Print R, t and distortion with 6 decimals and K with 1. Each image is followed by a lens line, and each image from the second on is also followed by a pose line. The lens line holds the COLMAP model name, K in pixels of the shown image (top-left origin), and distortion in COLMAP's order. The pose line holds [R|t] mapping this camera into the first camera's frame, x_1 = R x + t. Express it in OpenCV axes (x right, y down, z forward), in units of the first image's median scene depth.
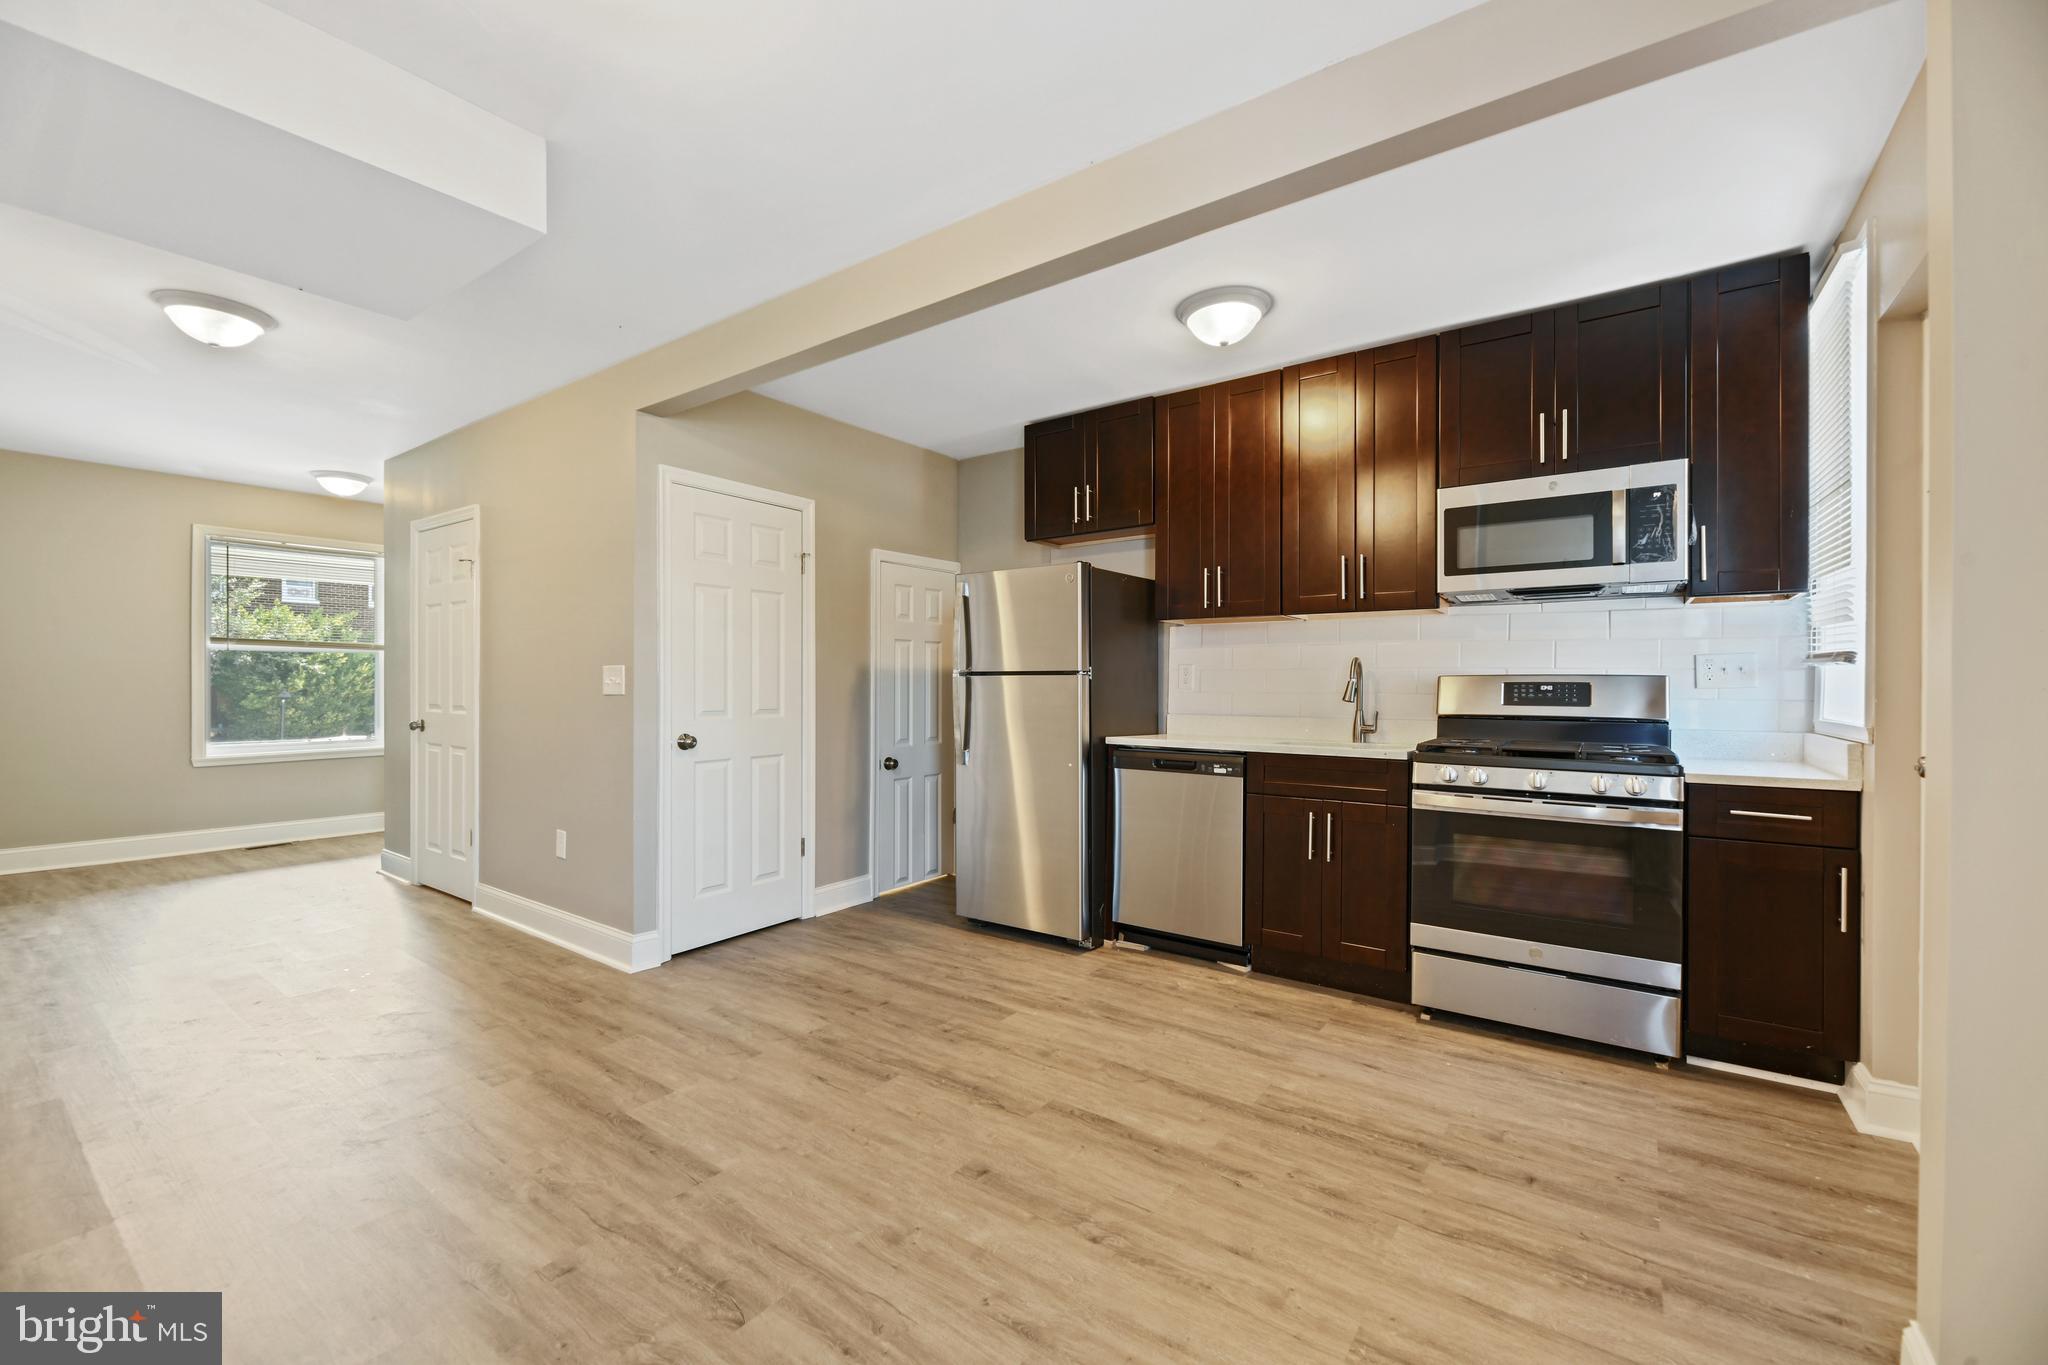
lens RADIAL K [[831.7, 0, 1023.6], [0, 831.7, 687.5], [0, 0, 1]] dist [-0.001879, -0.003135]
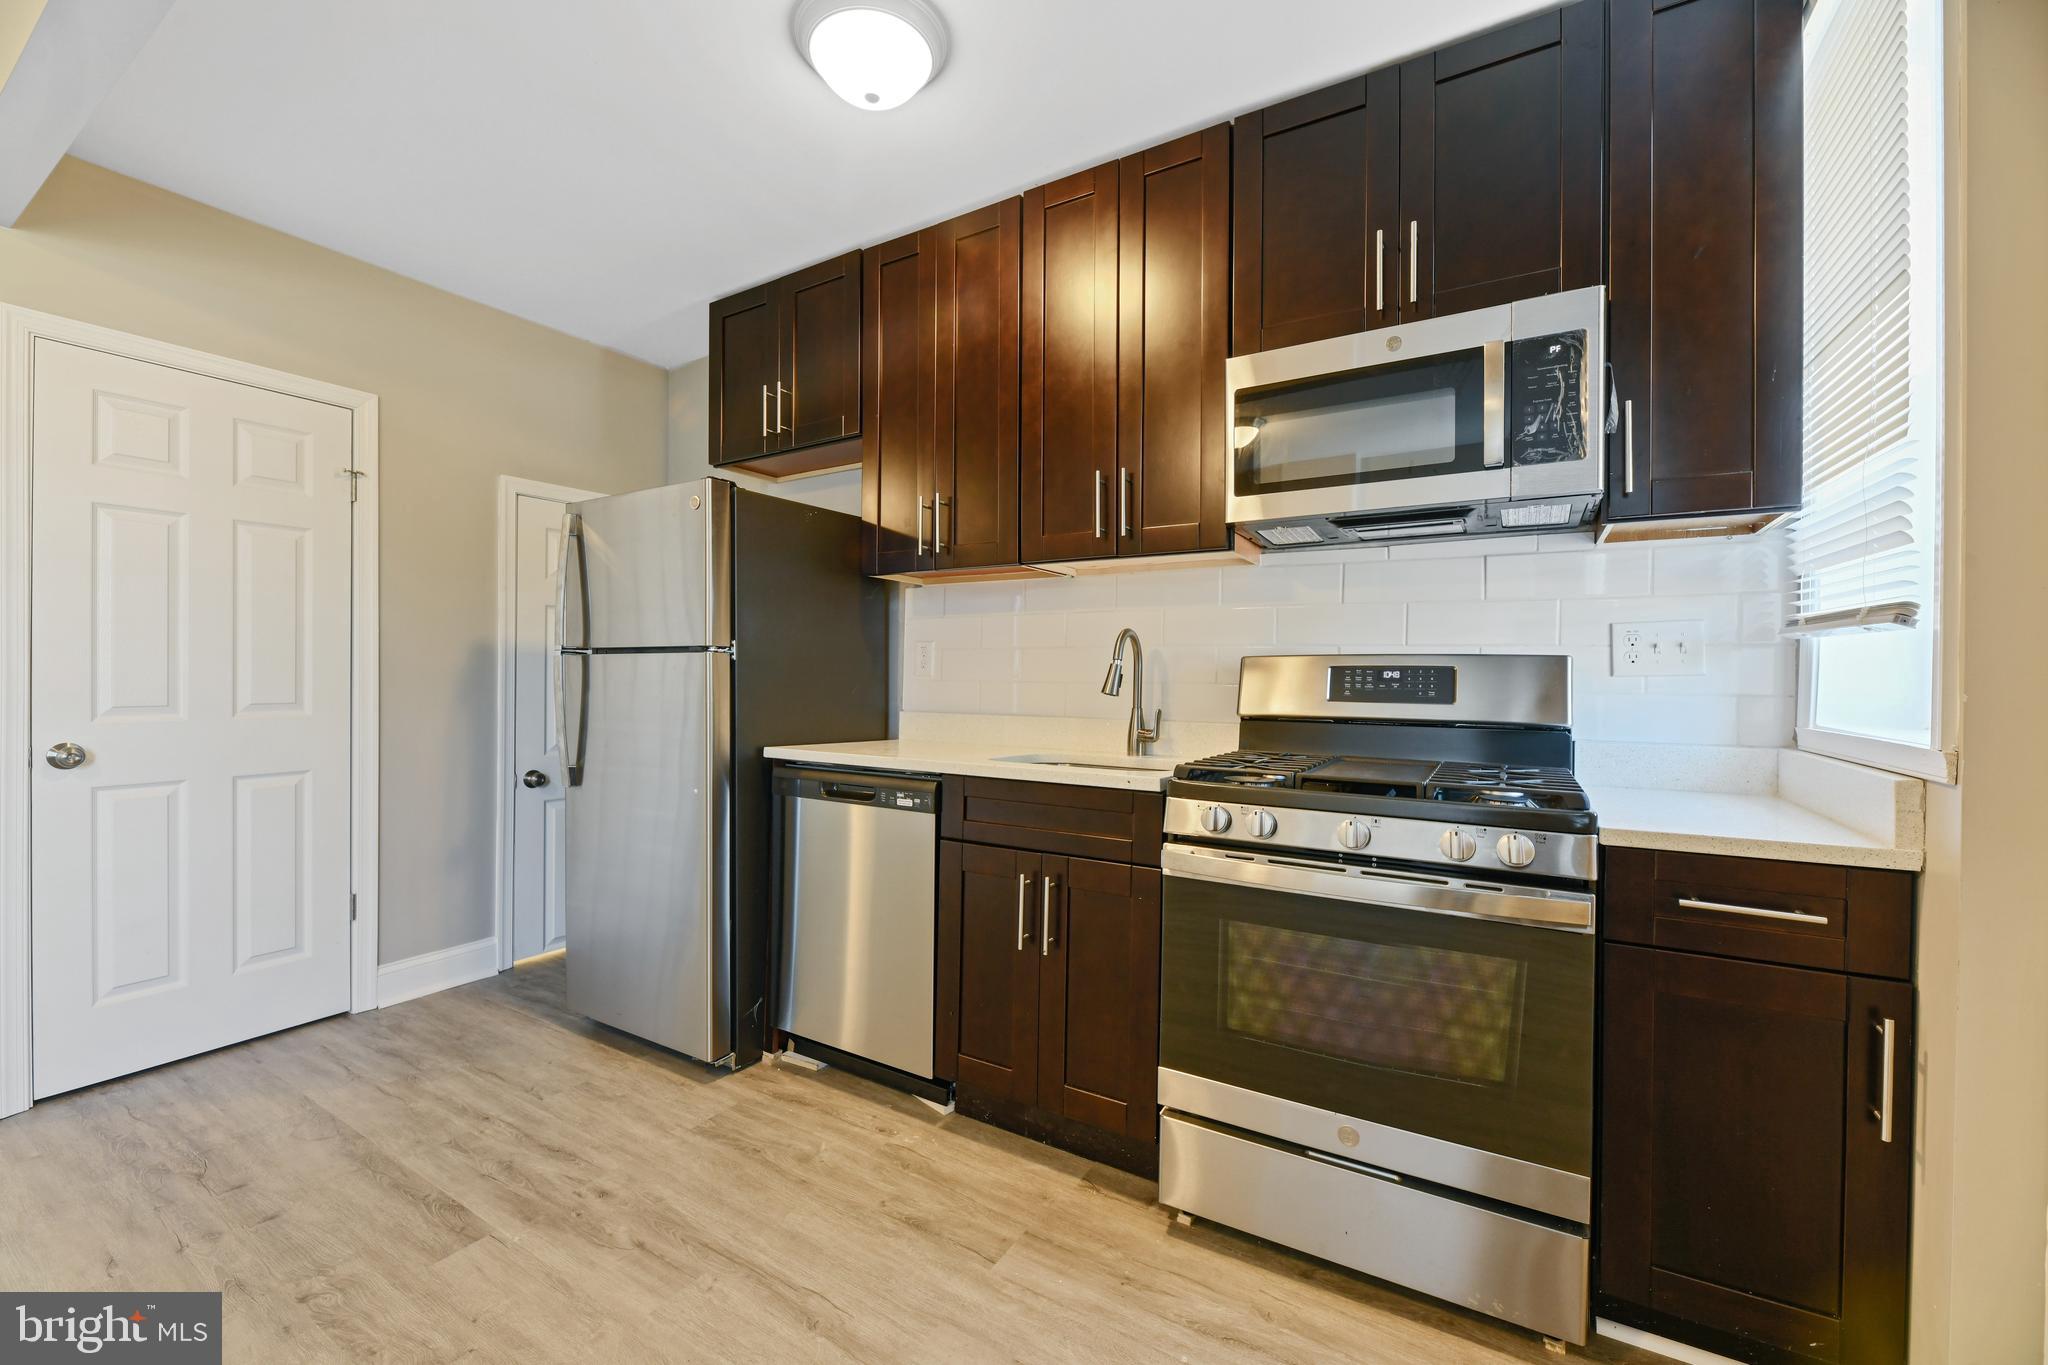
lens RADIAL K [[831.7, 0, 1019.8], [0, 831.7, 677.8], [0, 0, 1]] dist [-0.001879, -0.003135]
pose [[0.997381, 0.004382, 0.072199, 0.312215], [-0.004399, 0.999990, 0.000079, 0.004183], [-0.072198, -0.000396, 0.997390, 0.399480]]
